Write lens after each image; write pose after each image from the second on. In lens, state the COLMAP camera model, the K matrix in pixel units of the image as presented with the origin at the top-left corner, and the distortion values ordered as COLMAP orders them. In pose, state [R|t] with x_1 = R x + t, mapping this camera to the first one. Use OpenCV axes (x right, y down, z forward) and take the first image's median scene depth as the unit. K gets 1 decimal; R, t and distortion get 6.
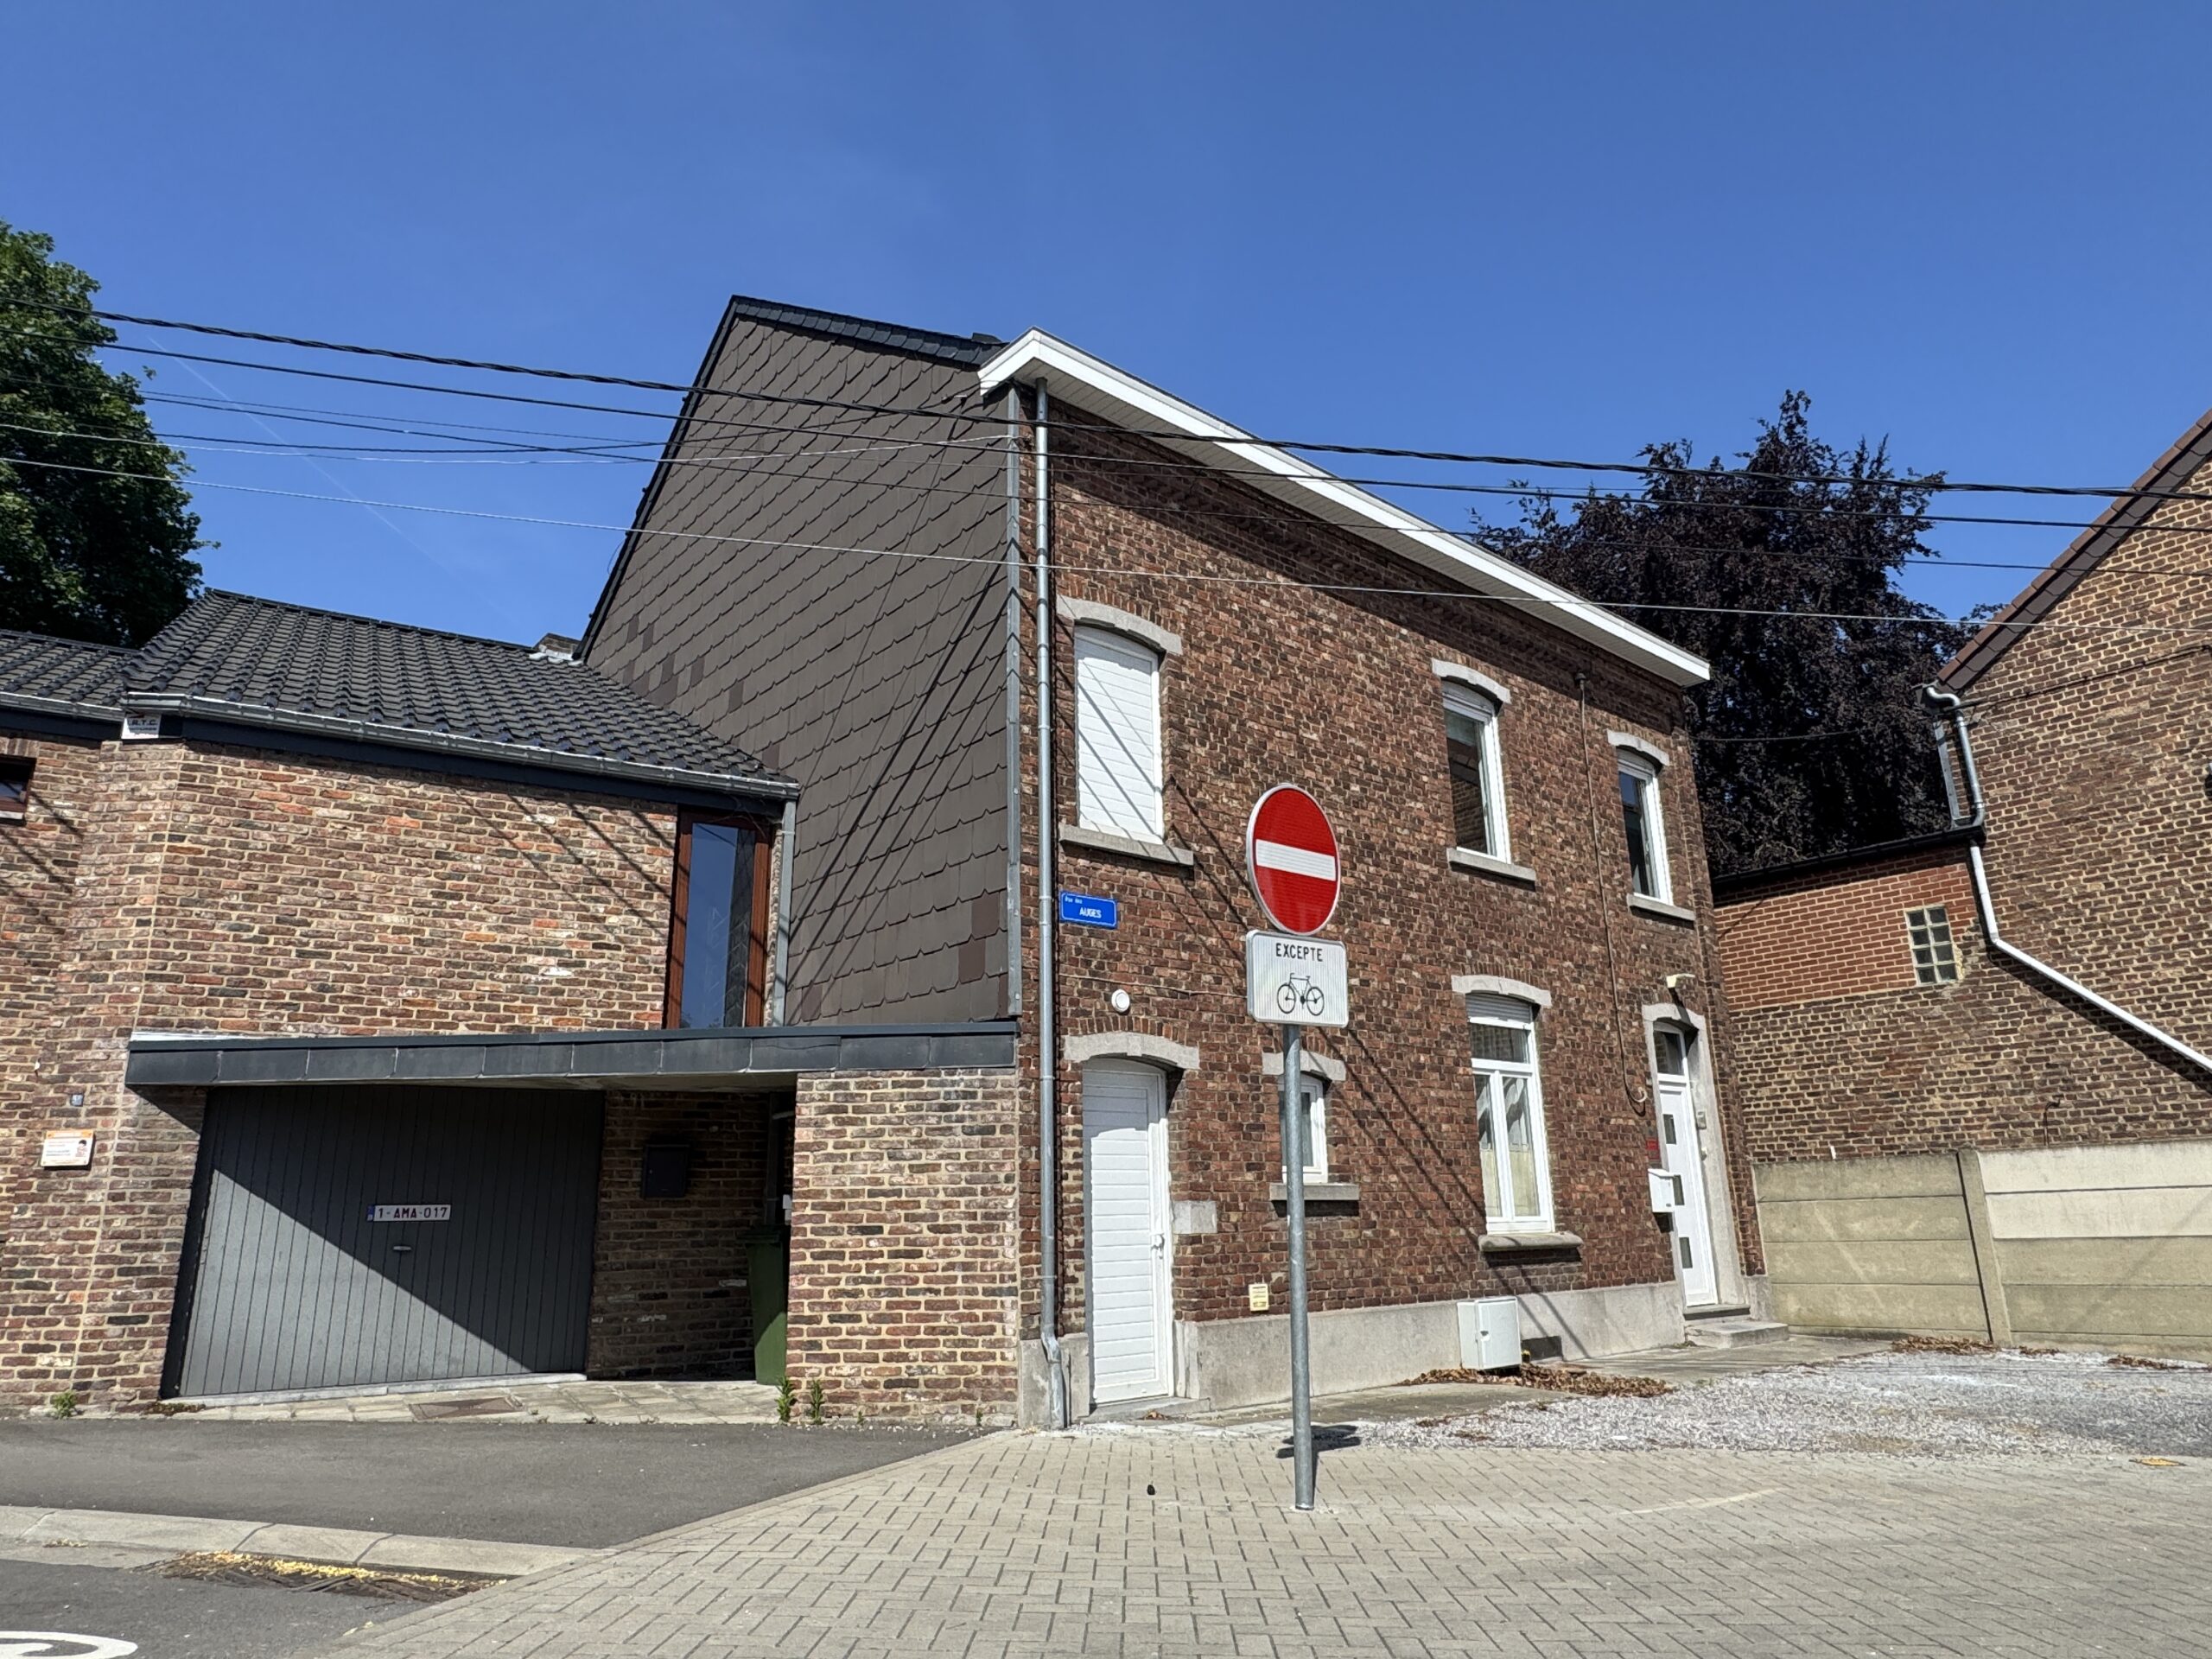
lens RADIAL K [[1360.6, 0, 1106.0], [0, 1360.6, 829.5], [0, 0, 1]] dist [-0.004202, 0.000668]
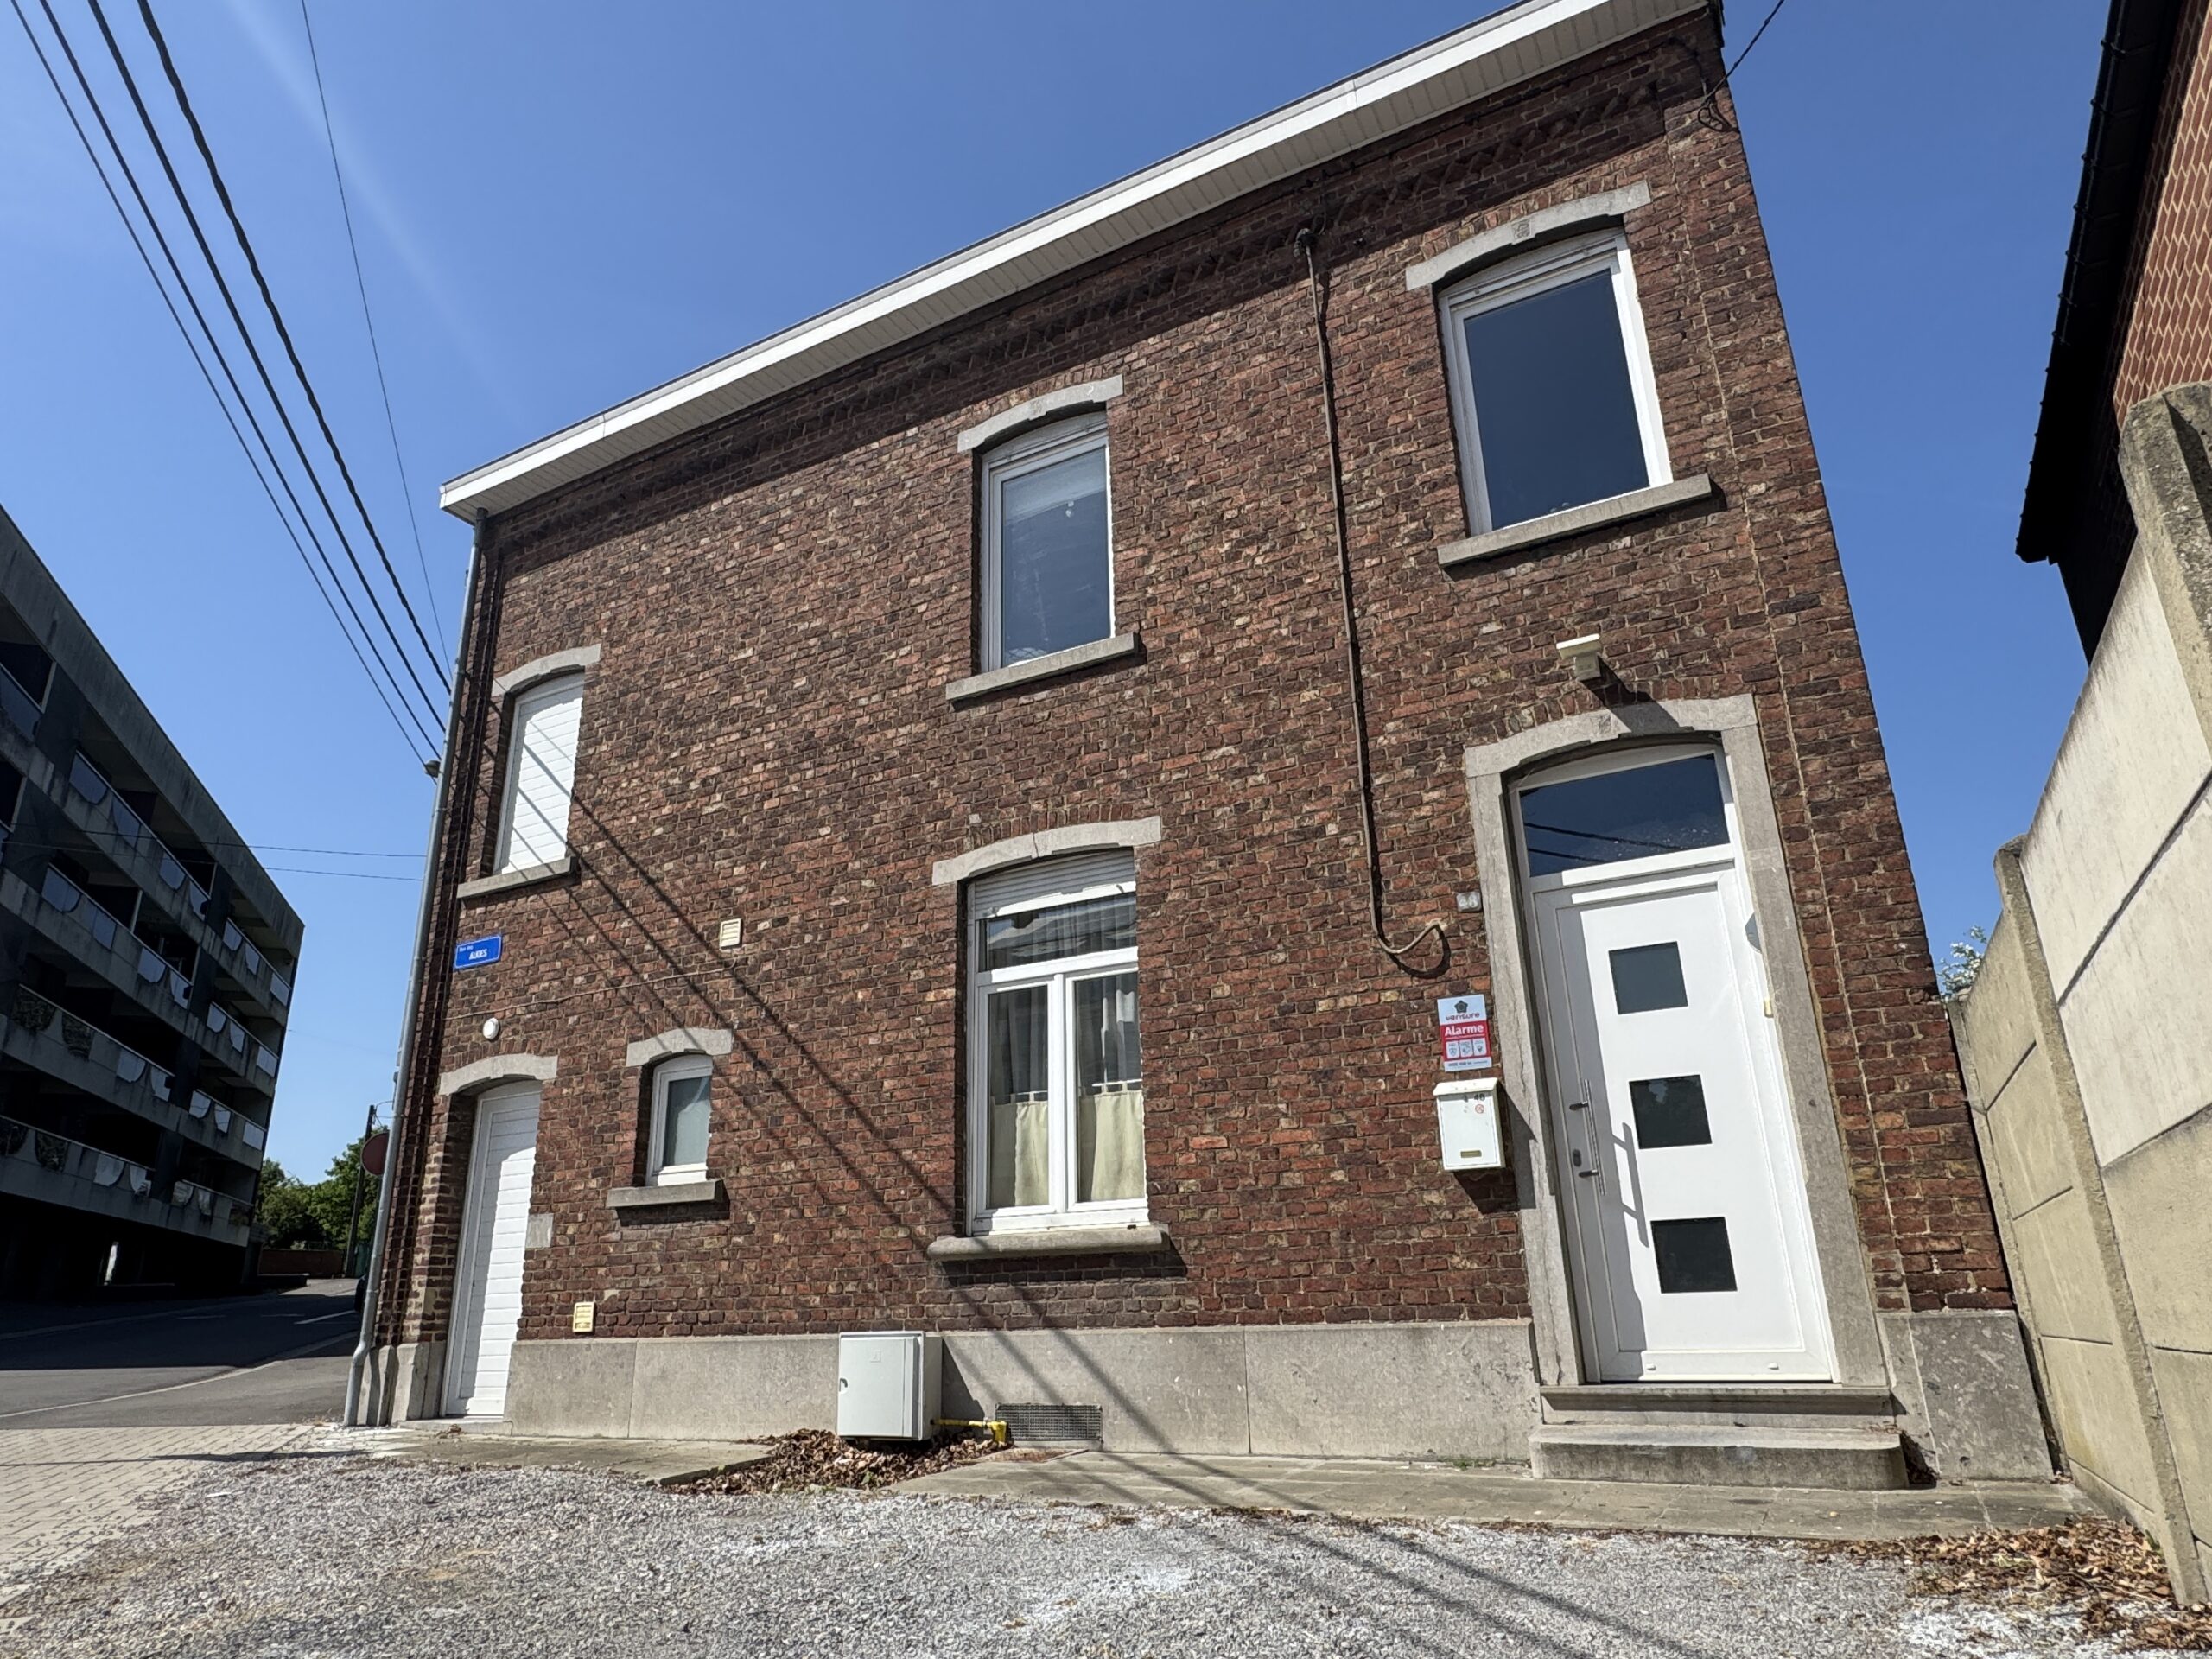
lens RADIAL K [[1360.6, 0, 1106.0], [0, 1360.6, 829.5], [0, 0, 1]] dist [-0.004202, 0.000668]
pose [[0.359845, -0.303520, -0.882262, 0.936669], [0.276903, 0.937744, -0.209668, 0.270529], [0.890975, -0.168853, 0.421488, 0.817167]]
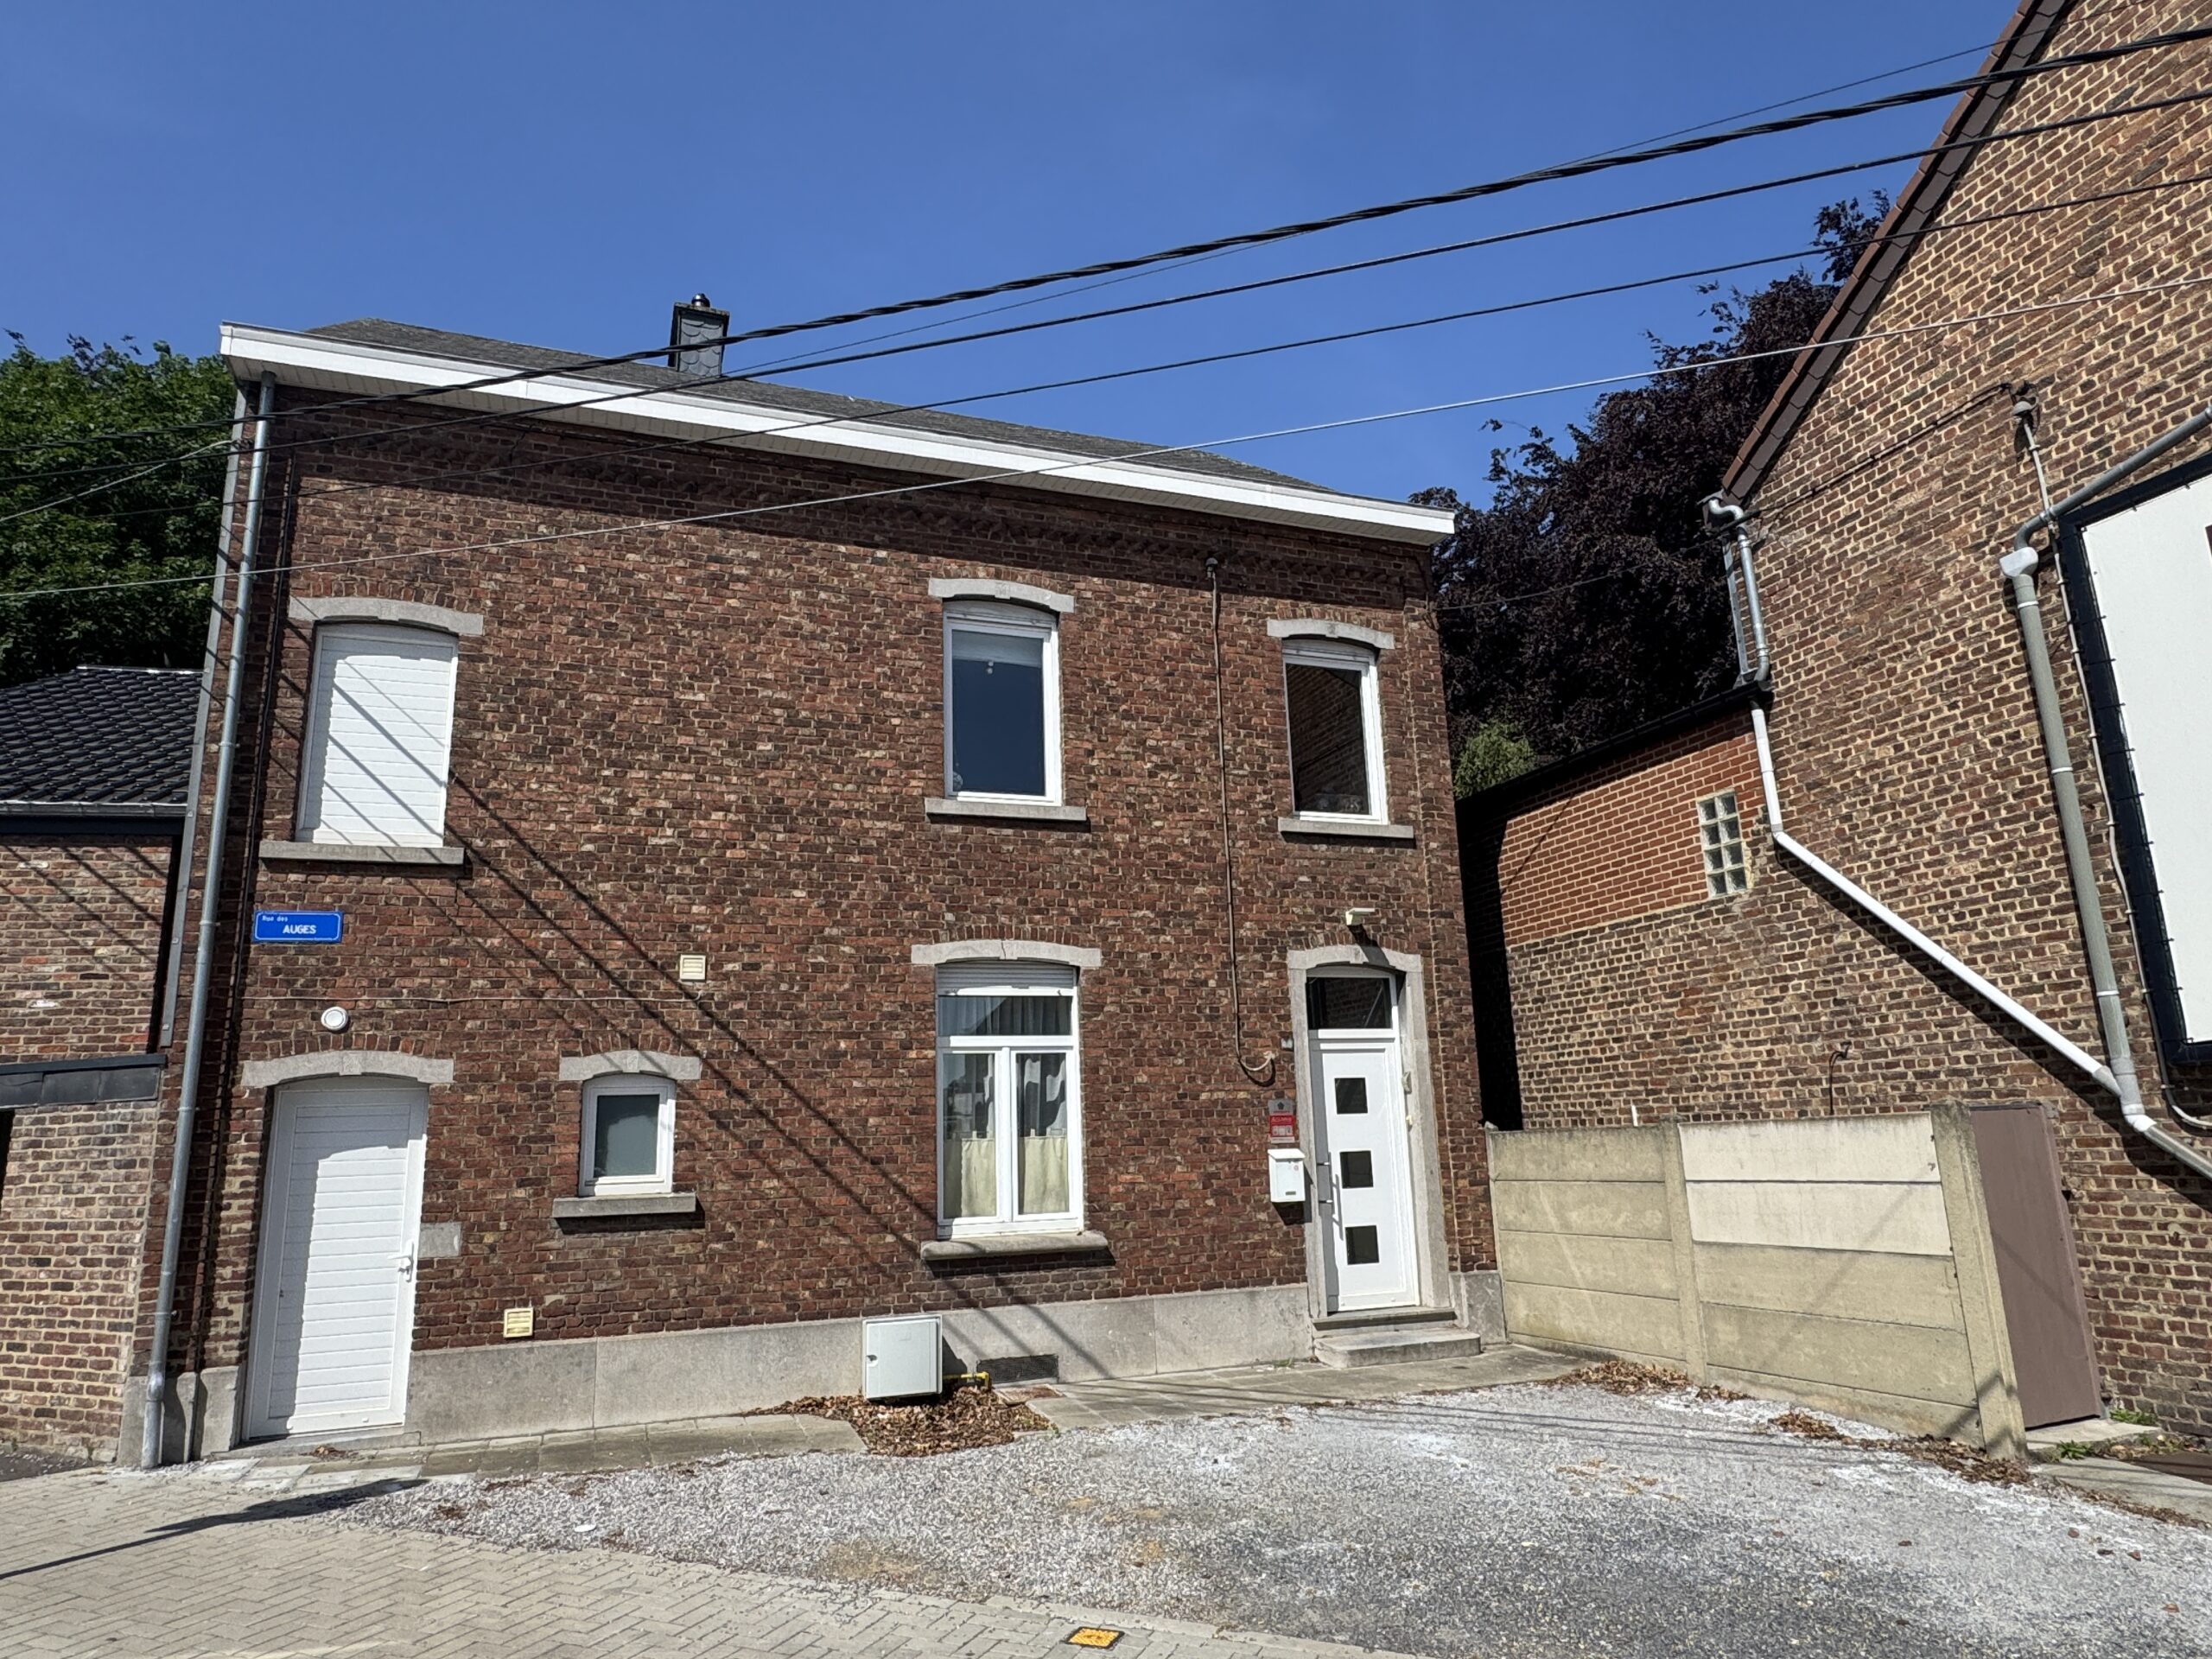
lens RADIAL K [[1345.4, 0, 1096.9], [0, 1345.4, 829.2], [0, 0, 1]] dist [-0.000437, -0.001001]
pose [[0.940115, -0.087596, -0.329411, 0.681665], [0.108098, 0.993148, 0.044407, 0.007665], [0.323264, -0.077356, 0.943142, 0.235299]]
